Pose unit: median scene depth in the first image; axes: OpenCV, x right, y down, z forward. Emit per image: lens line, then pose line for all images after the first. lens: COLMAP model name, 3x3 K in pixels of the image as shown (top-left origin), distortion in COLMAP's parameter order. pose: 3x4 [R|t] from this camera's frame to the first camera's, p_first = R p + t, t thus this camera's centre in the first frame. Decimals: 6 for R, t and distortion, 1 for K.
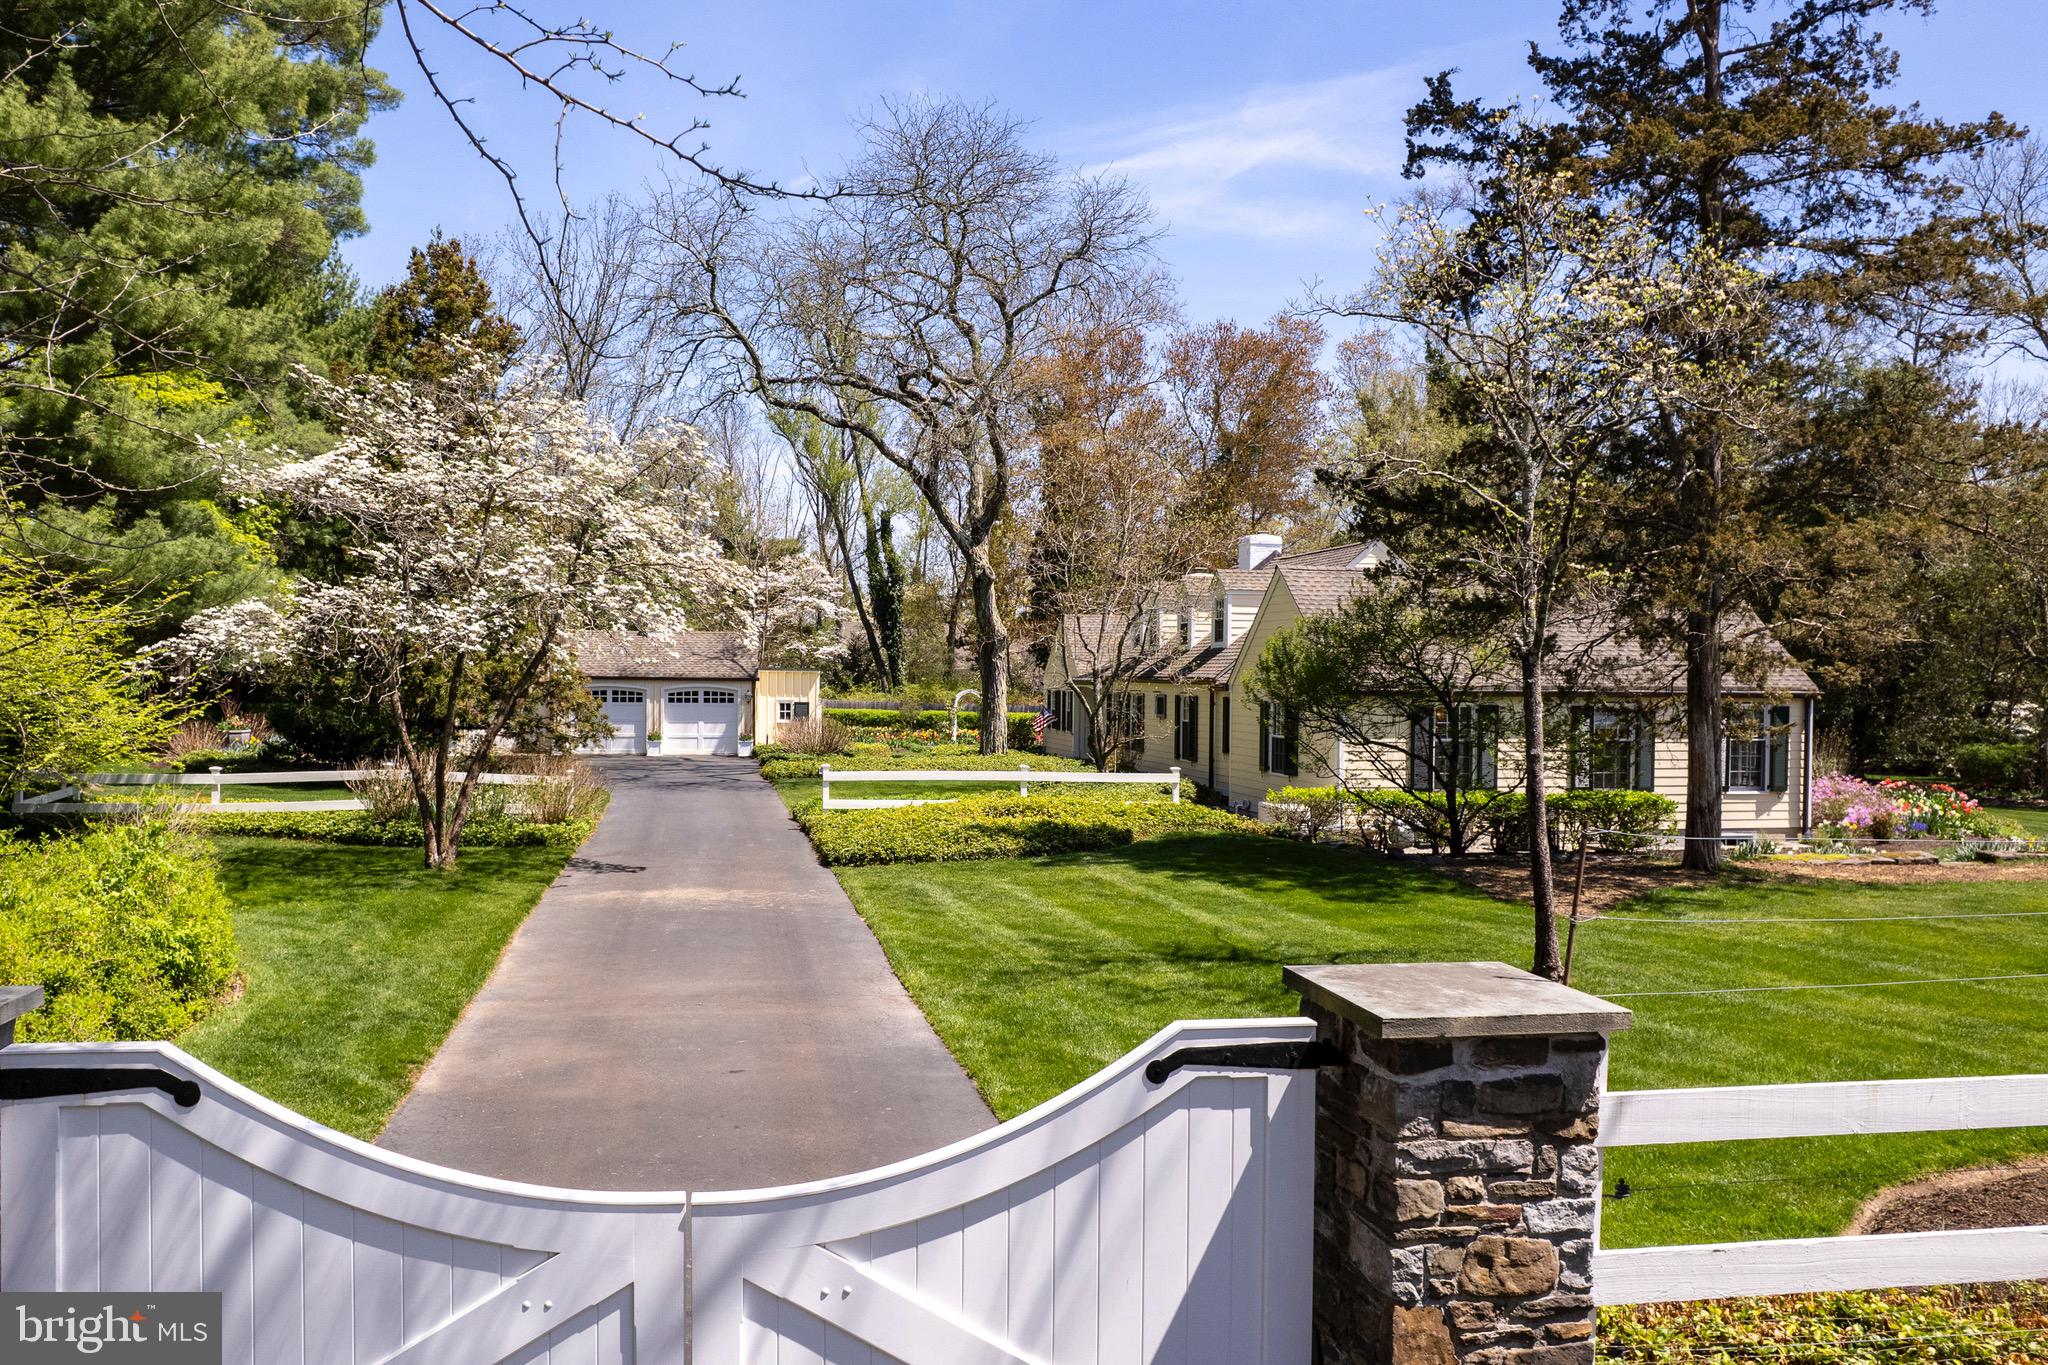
lens RADIAL K [[1300.1, 0, 967.9], [0, 1300.1, 680.5], [0, 0, 1]] dist [0.000238, -0.000066]
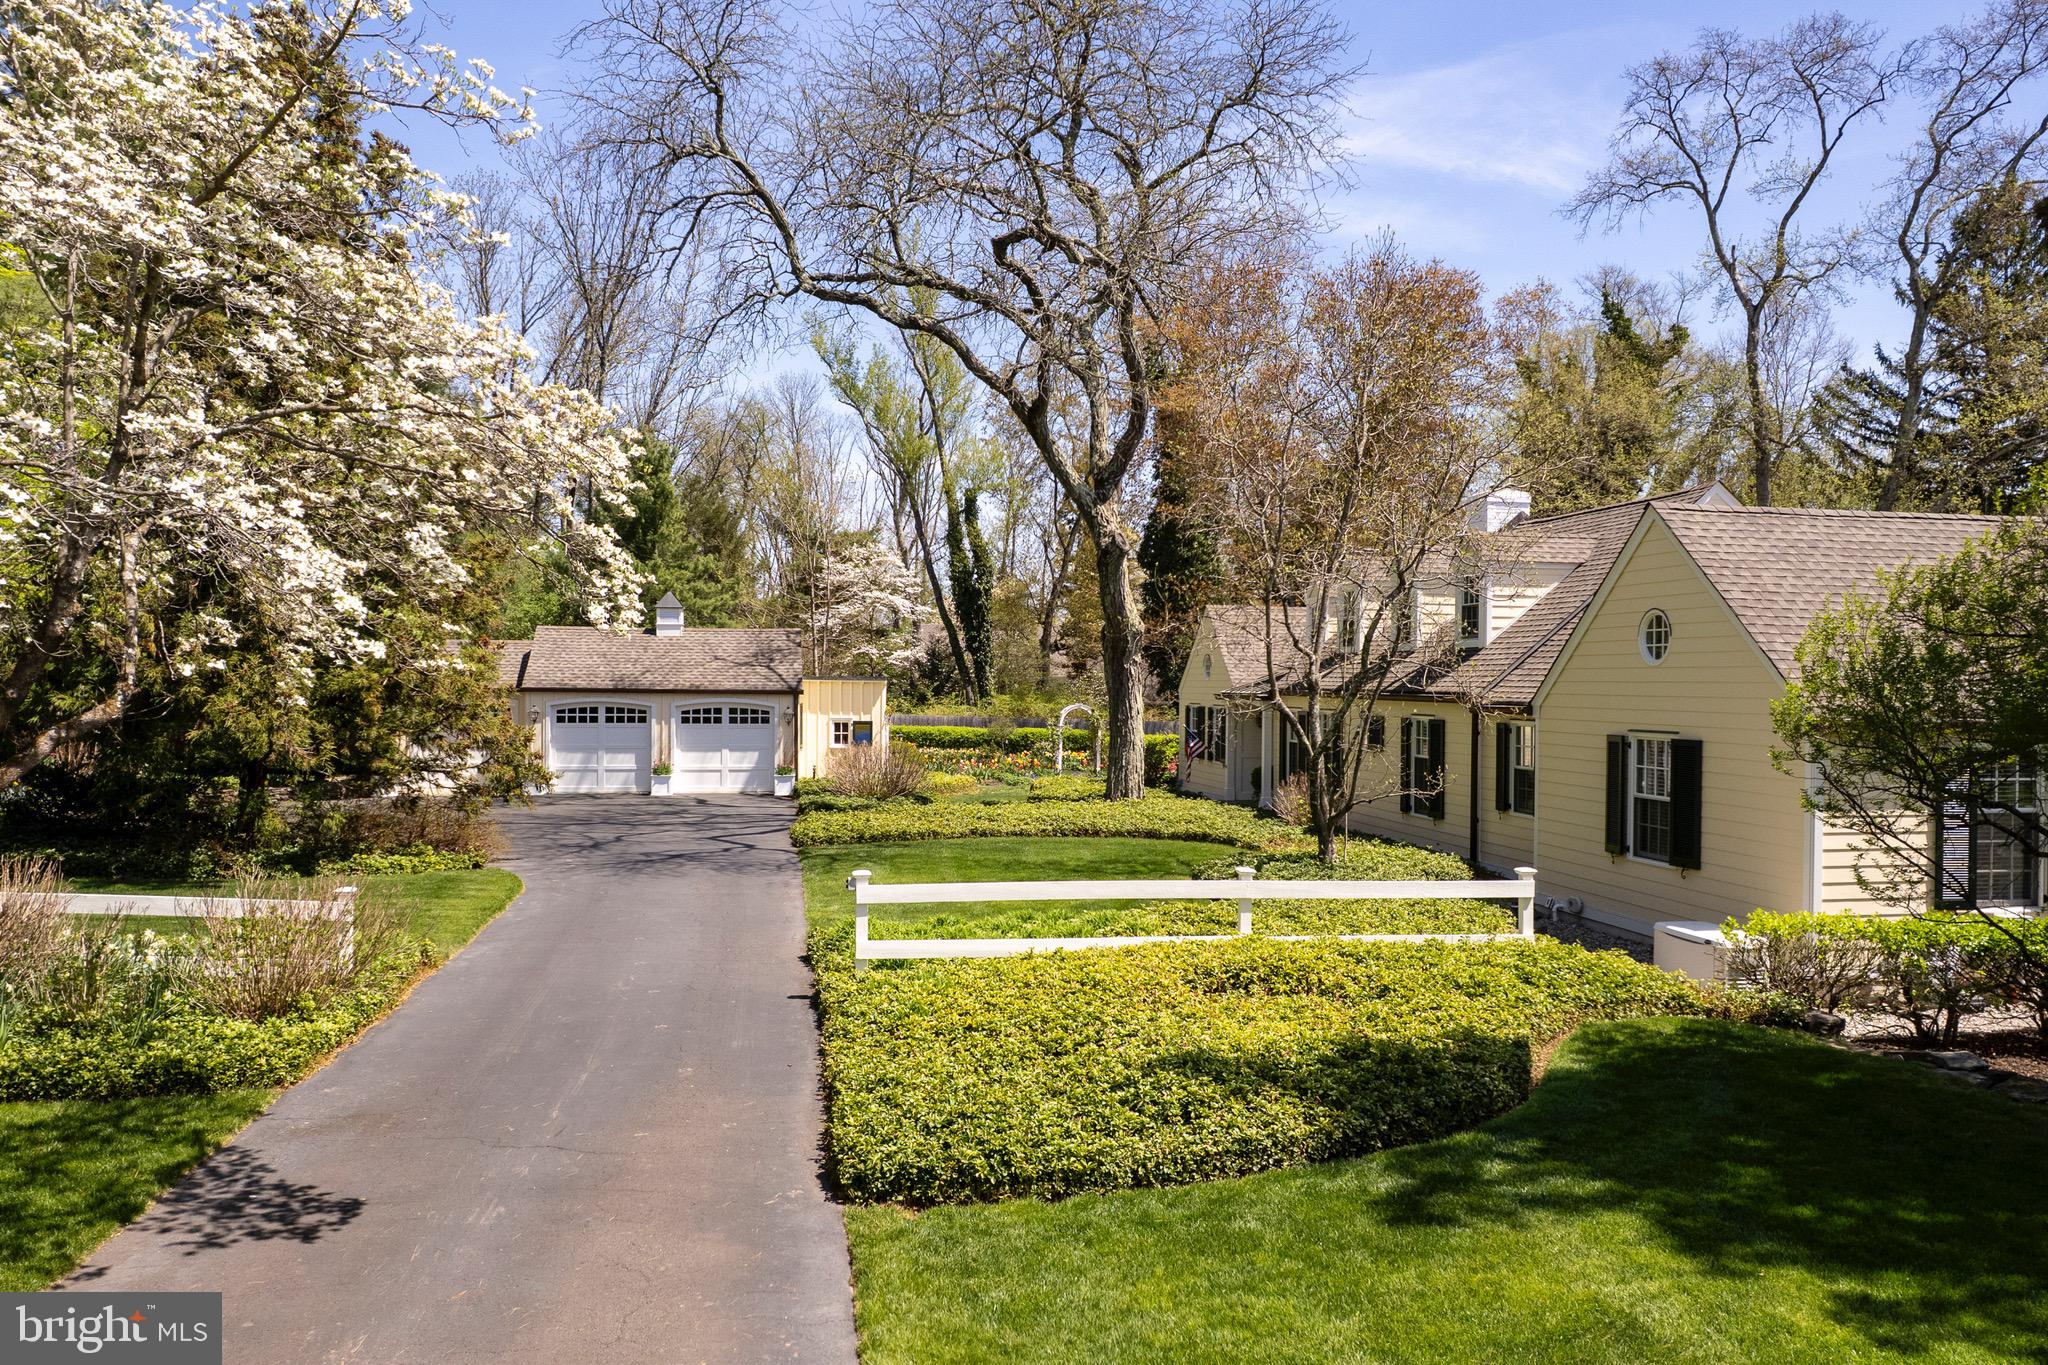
lens RADIAL K [[1300.1, 0, 1026.9], [0, 1300.1, 682.0], [0, 0, 1]] dist [0.000238, -0.000066]
pose [[0.999831, -0.000518, -0.018388, -0.018263], [0.000449, 0.999993, -0.003774, -0.003717], [0.018390, 0.003765, 0.999824, 0.253271]]
